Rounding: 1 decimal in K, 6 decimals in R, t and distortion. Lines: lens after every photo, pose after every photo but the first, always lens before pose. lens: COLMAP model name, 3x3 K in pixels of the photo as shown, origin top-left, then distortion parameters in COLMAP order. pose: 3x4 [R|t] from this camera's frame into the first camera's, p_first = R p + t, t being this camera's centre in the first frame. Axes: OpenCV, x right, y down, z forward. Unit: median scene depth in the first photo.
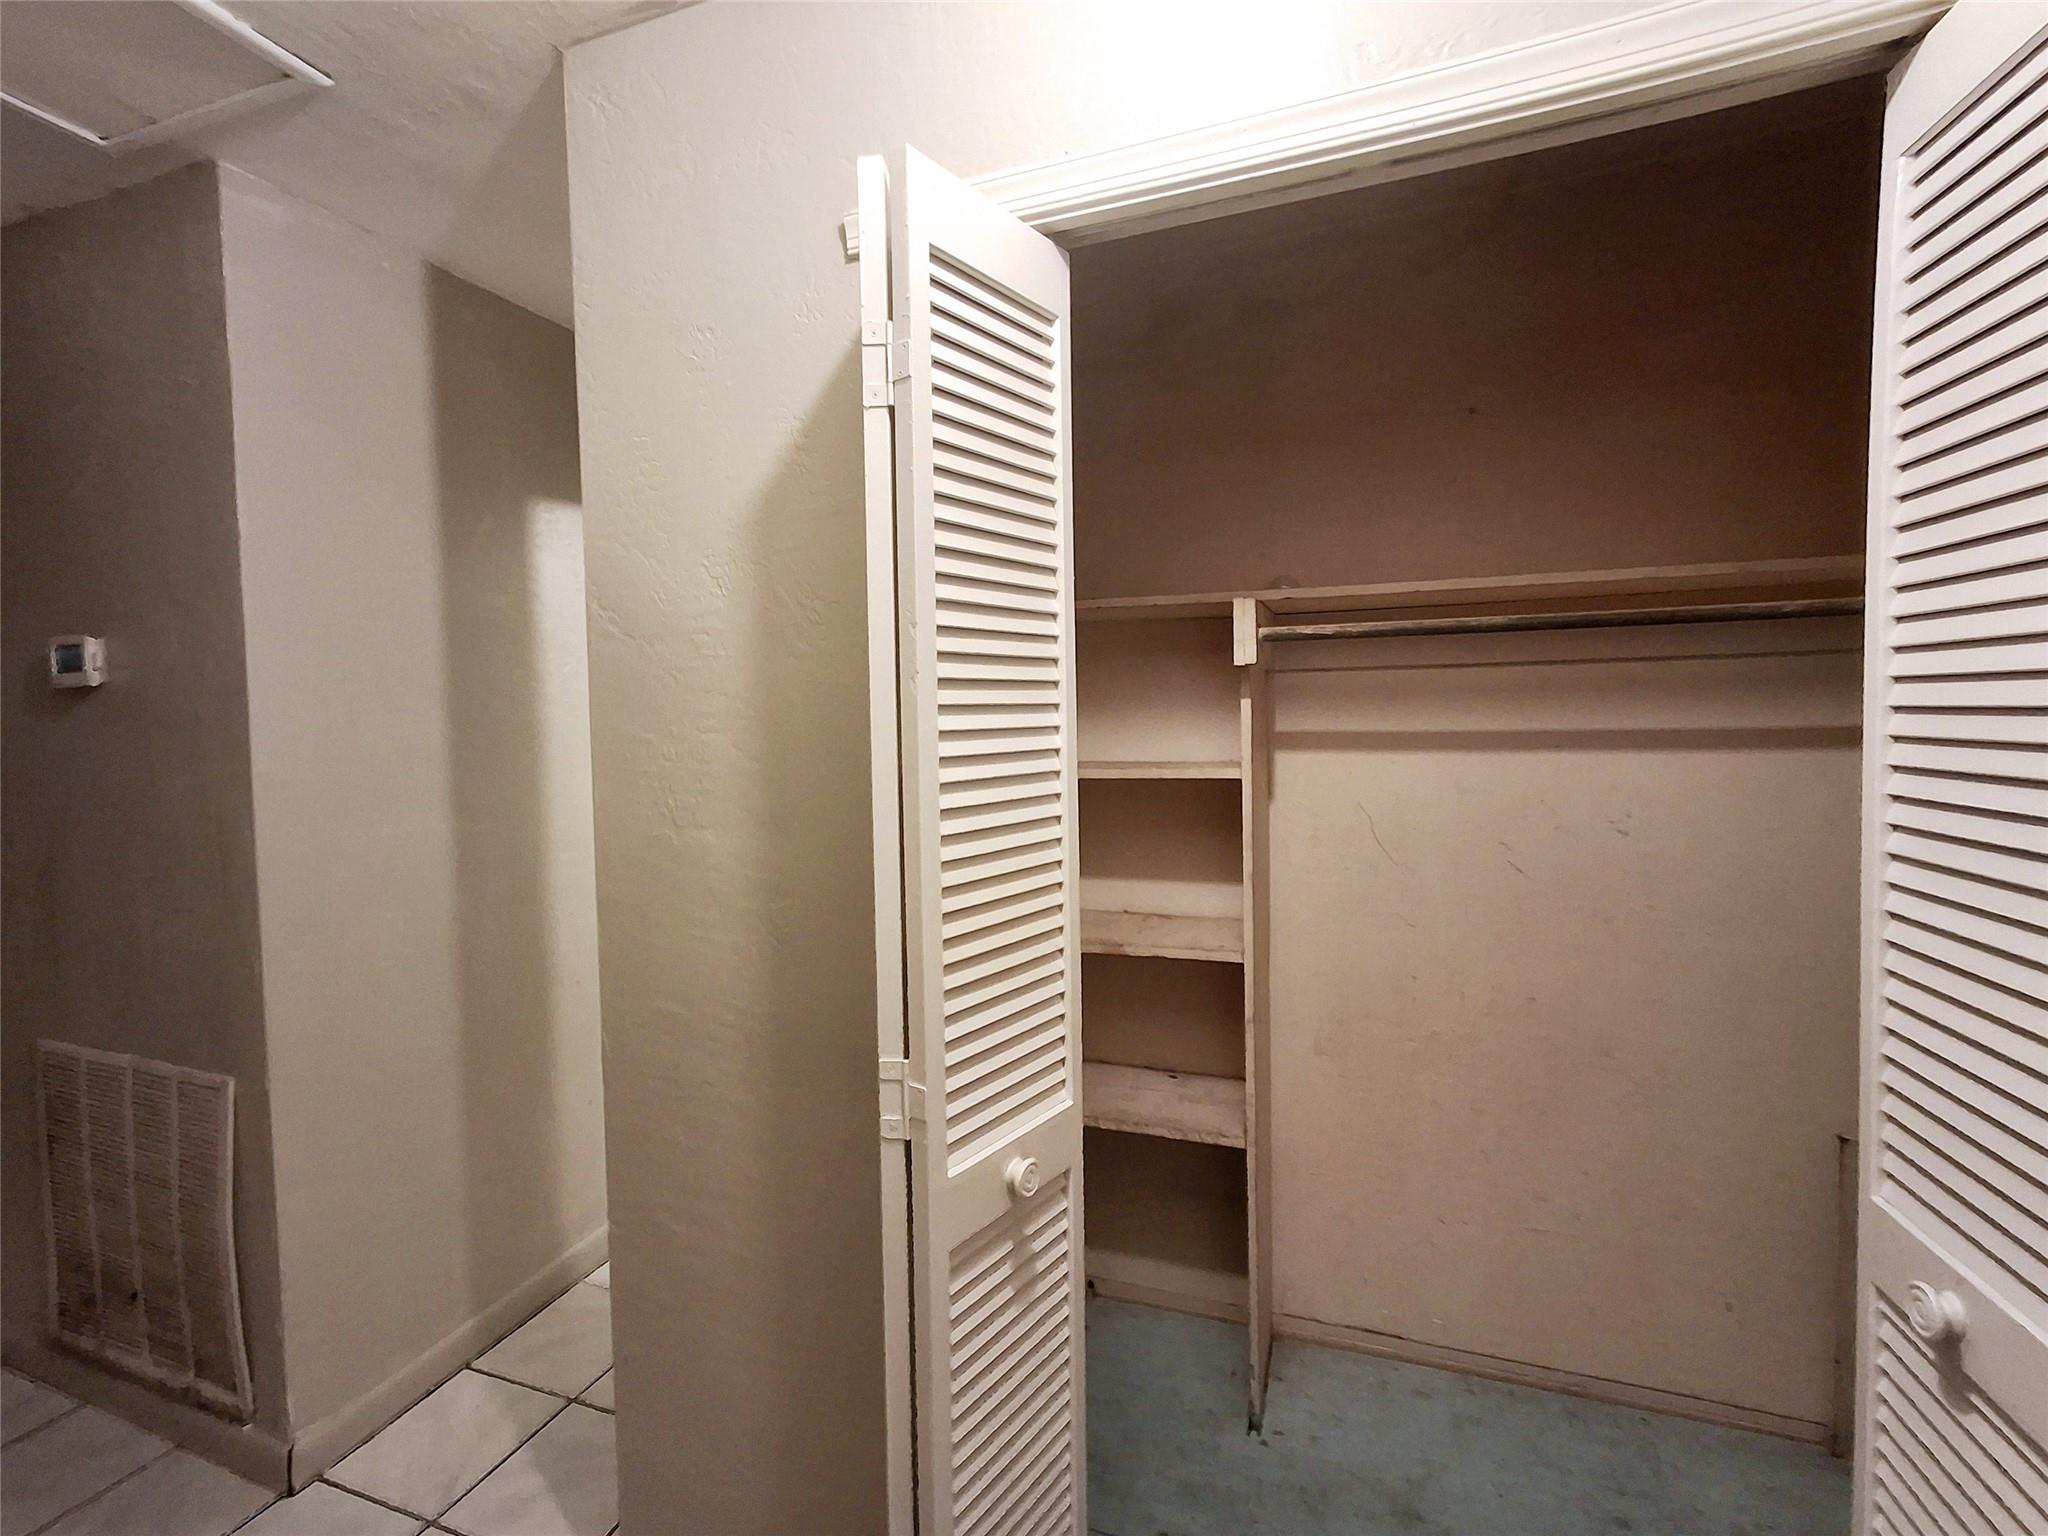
lens RADIAL K [[926.6, 0, 1011.3], [0, 926.6, 752.6], [0, 0, 1]] dist [0.002622, -0.000841]
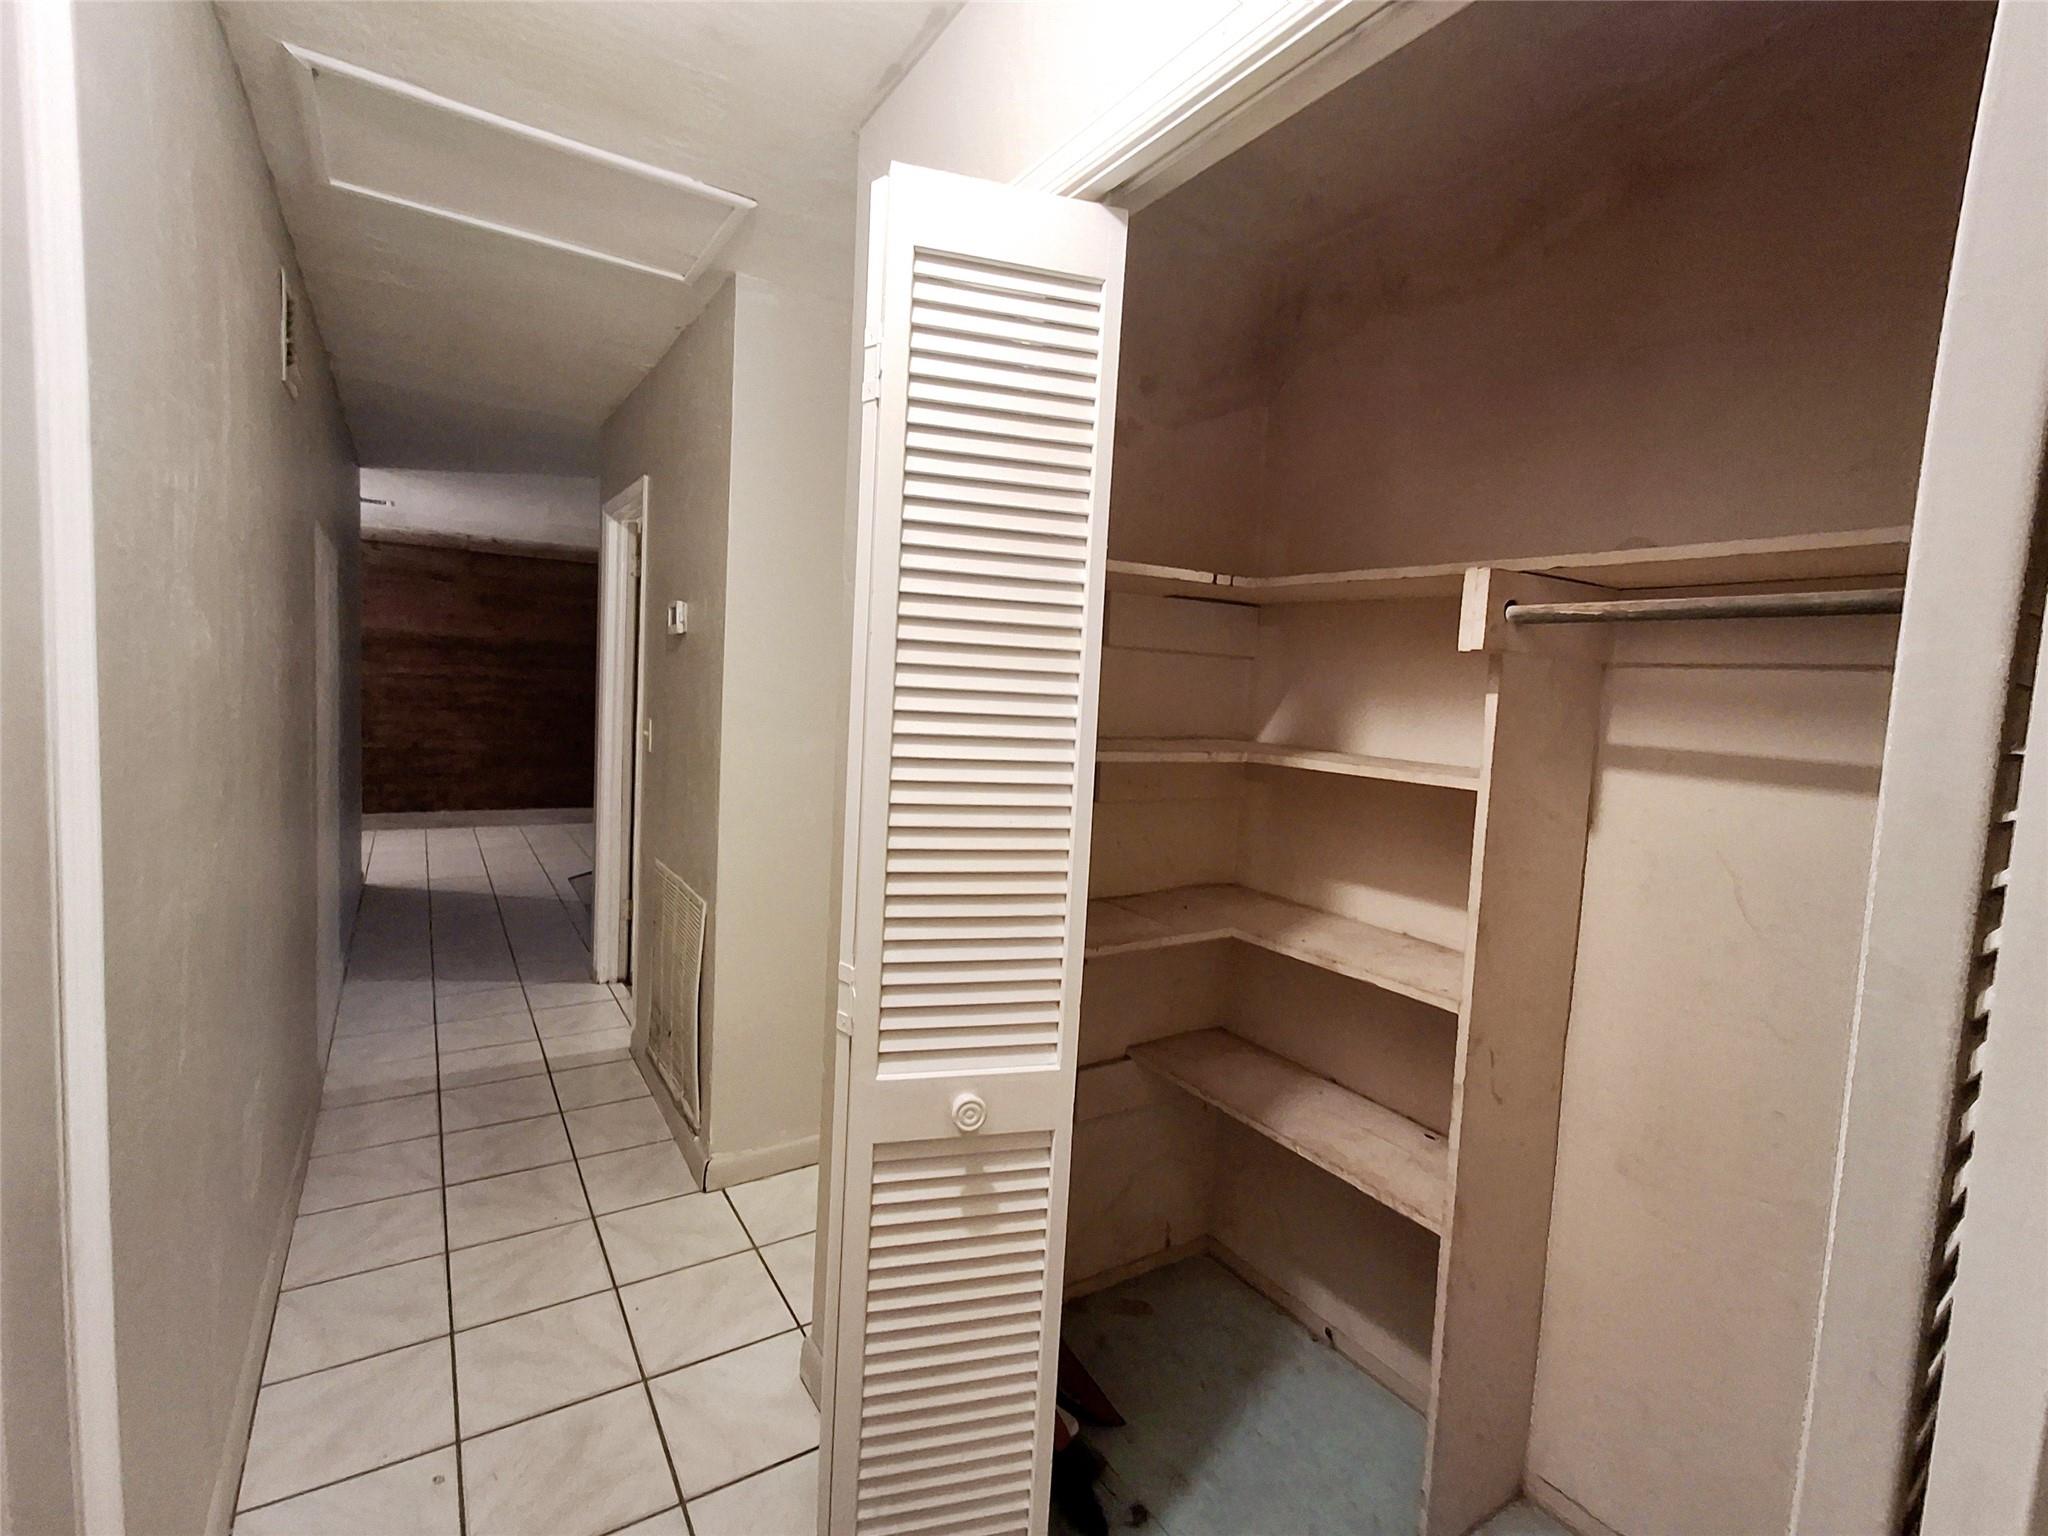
lens RADIAL K [[926.6, 0, 1011.3], [0, 926.6, 752.6], [0, 0, 1]] dist [0.002622, -0.000841]
pose [[0.798799, 0.106115, -0.592166, 0.420911], [-0.095248, 0.994213, 0.049677, -0.007696], [0.594011, 0.016720, 0.804283, 0.105960]]
